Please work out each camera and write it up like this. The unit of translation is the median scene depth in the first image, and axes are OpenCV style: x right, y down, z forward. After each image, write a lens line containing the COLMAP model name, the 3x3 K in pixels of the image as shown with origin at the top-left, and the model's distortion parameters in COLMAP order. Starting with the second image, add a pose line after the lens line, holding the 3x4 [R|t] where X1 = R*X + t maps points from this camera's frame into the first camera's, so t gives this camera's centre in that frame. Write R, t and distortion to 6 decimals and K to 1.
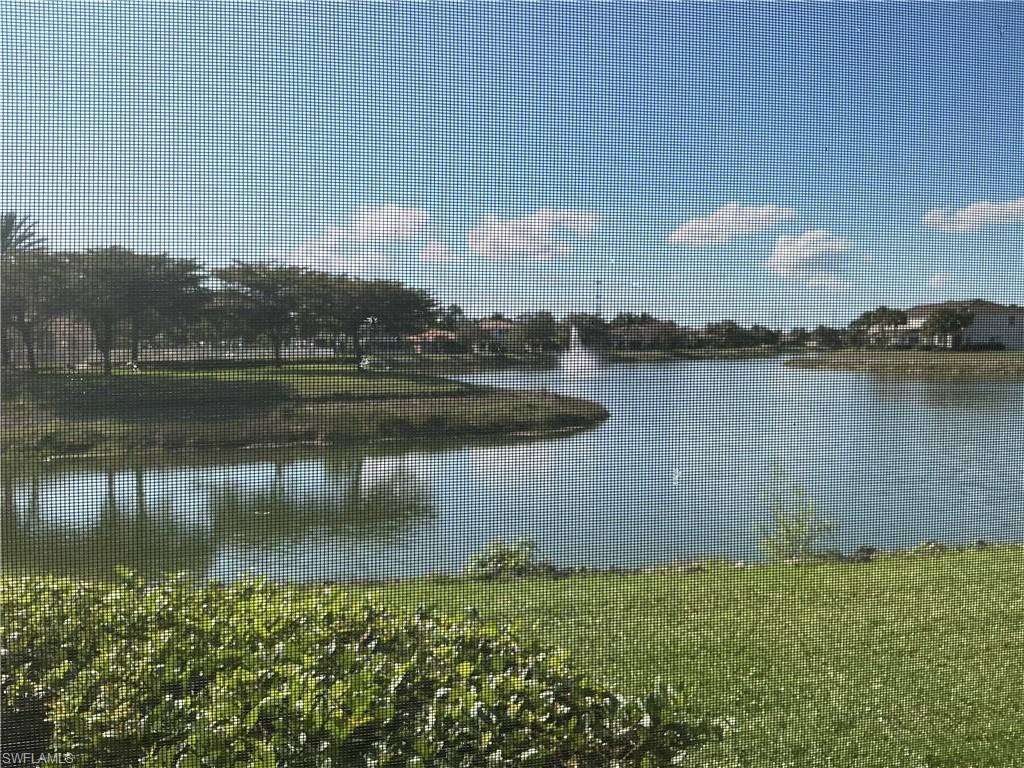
lens RADIAL K [[848.2, 0, 520.8], [0, 848.2, 386.7], [0, 0, 1]] dist [0.064465, -0.131679]
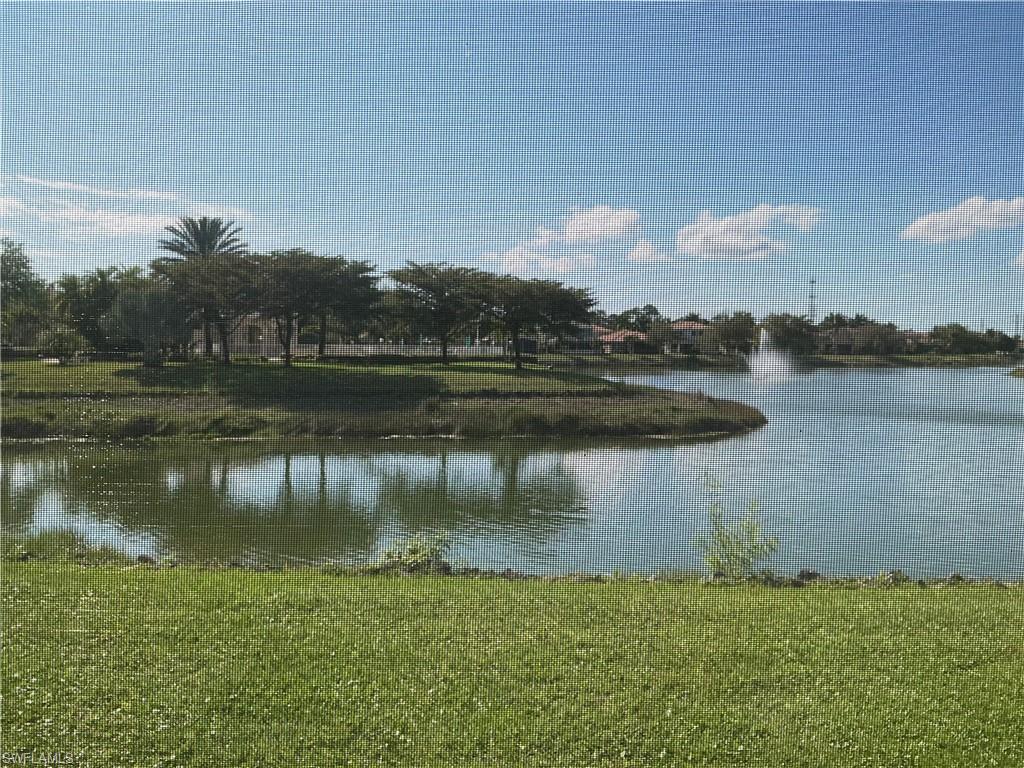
lens RADIAL K [[848.2, 0, 517.8], [0, 848.2, 386.8], [0, 0, 1]] dist [0.064465, -0.131679]
pose [[0.969256, 0.029023, -0.244337, 0.060504], [-0.029074, 0.999571, 0.003399, -0.000615], [0.244331, 0.003809, 0.969685, 0.007751]]
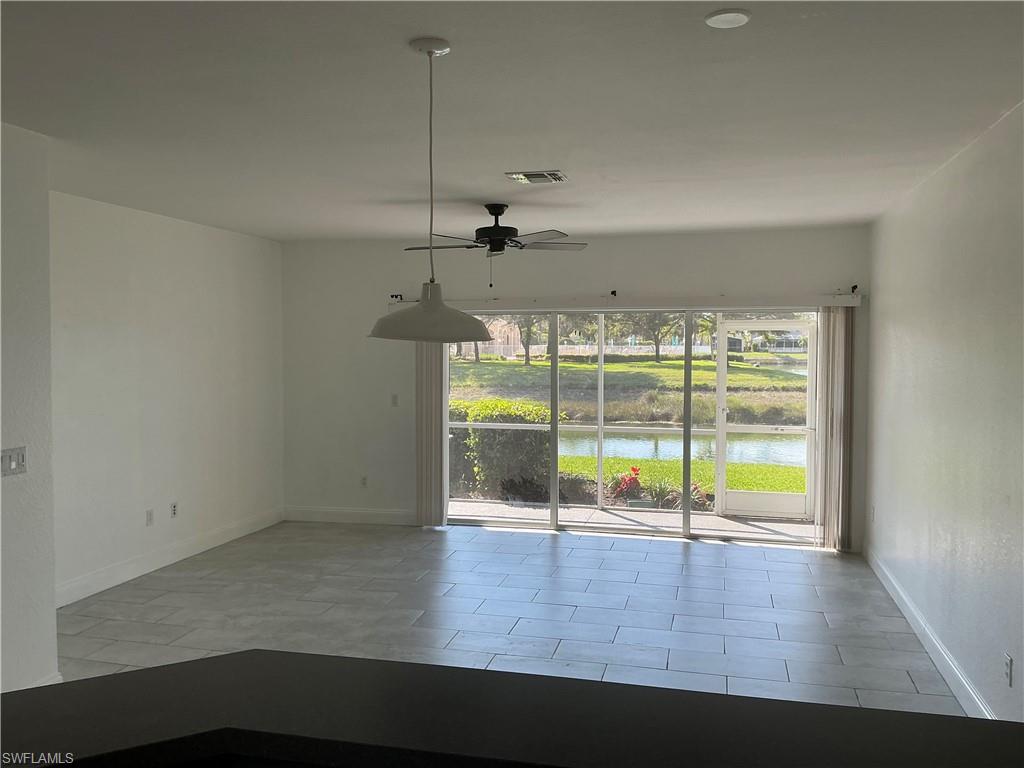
lens RADIAL K [[848.2, 0, 503.1], [0, 848.2, 383.7], [0, 0, 1]] dist [0.064465, -0.131679]
pose [[0.878803, 0.034476, -0.475938, 0.089797], [-0.034162, 0.999373, 0.009313, 0.003574], [0.475961, 0.008075, 0.879429, -0.139608]]
